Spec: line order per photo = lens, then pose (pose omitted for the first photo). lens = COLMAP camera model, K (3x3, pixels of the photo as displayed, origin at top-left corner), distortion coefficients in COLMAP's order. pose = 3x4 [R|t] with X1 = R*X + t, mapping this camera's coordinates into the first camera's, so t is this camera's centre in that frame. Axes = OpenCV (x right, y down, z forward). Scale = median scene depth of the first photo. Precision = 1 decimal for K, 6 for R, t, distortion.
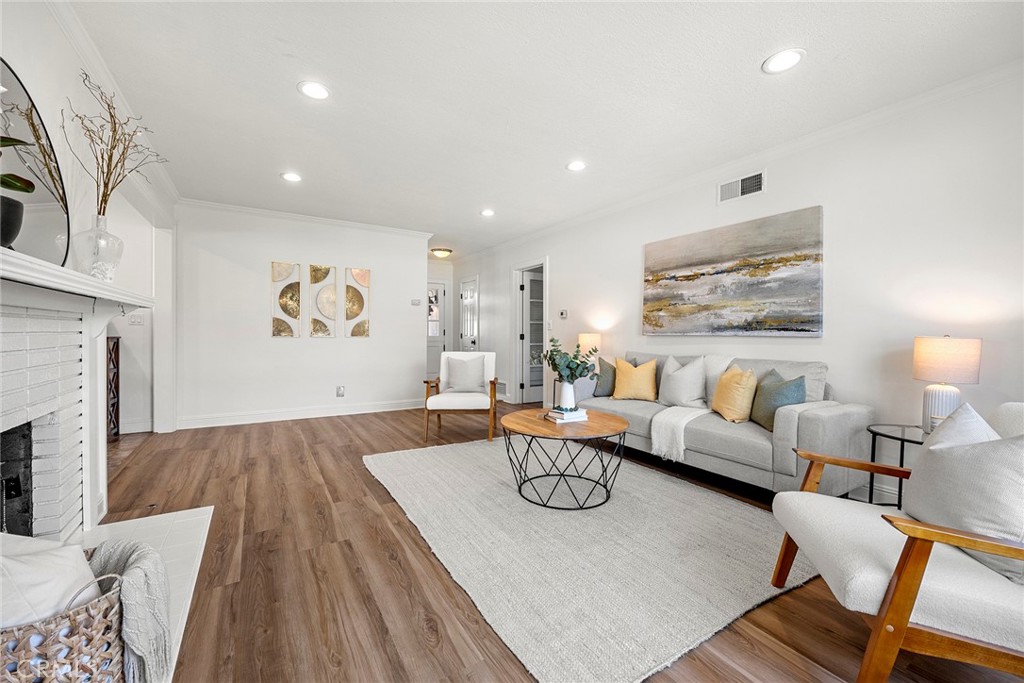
lens RADIAL K [[412.5, 0, 512.0], [0, 412.5, 341.5], [0, 0, 1]] dist [-0.002181, 0.000034]
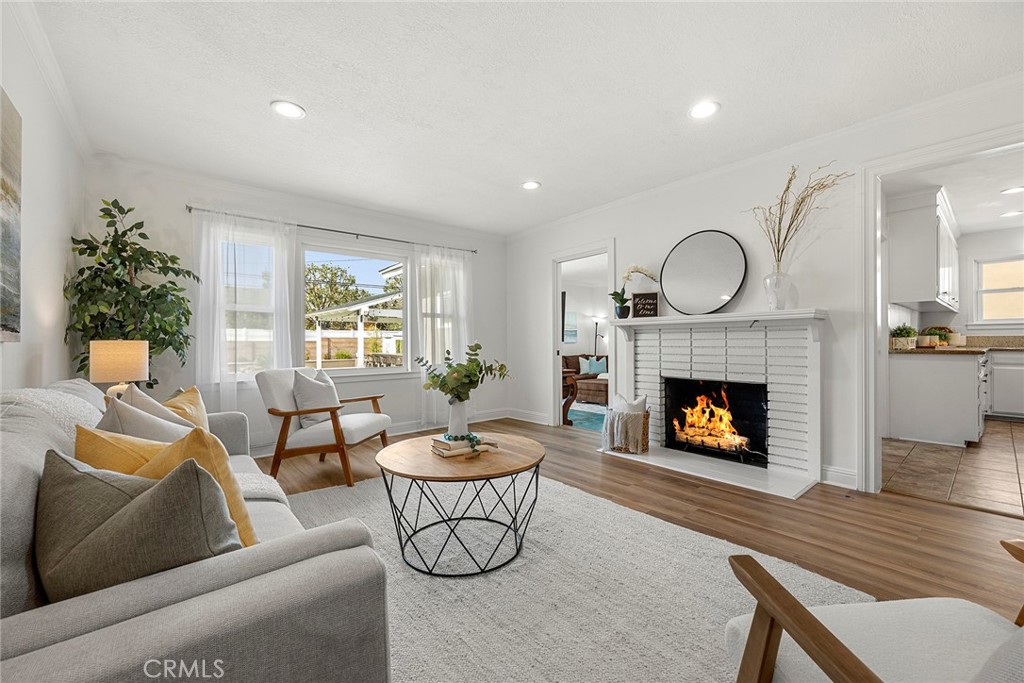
lens RADIAL K [[412.5, 0, 512.0], [0, 412.5, 341.5], [0, 0, 1]] dist [-0.002181, 0.000034]
pose [[-0.989312, -0.000691, -0.145816, 0.124578], [-0.003591, 0.999801, 0.019629, -0.024604], [0.145773, 0.019943, -0.989117, 1.442527]]
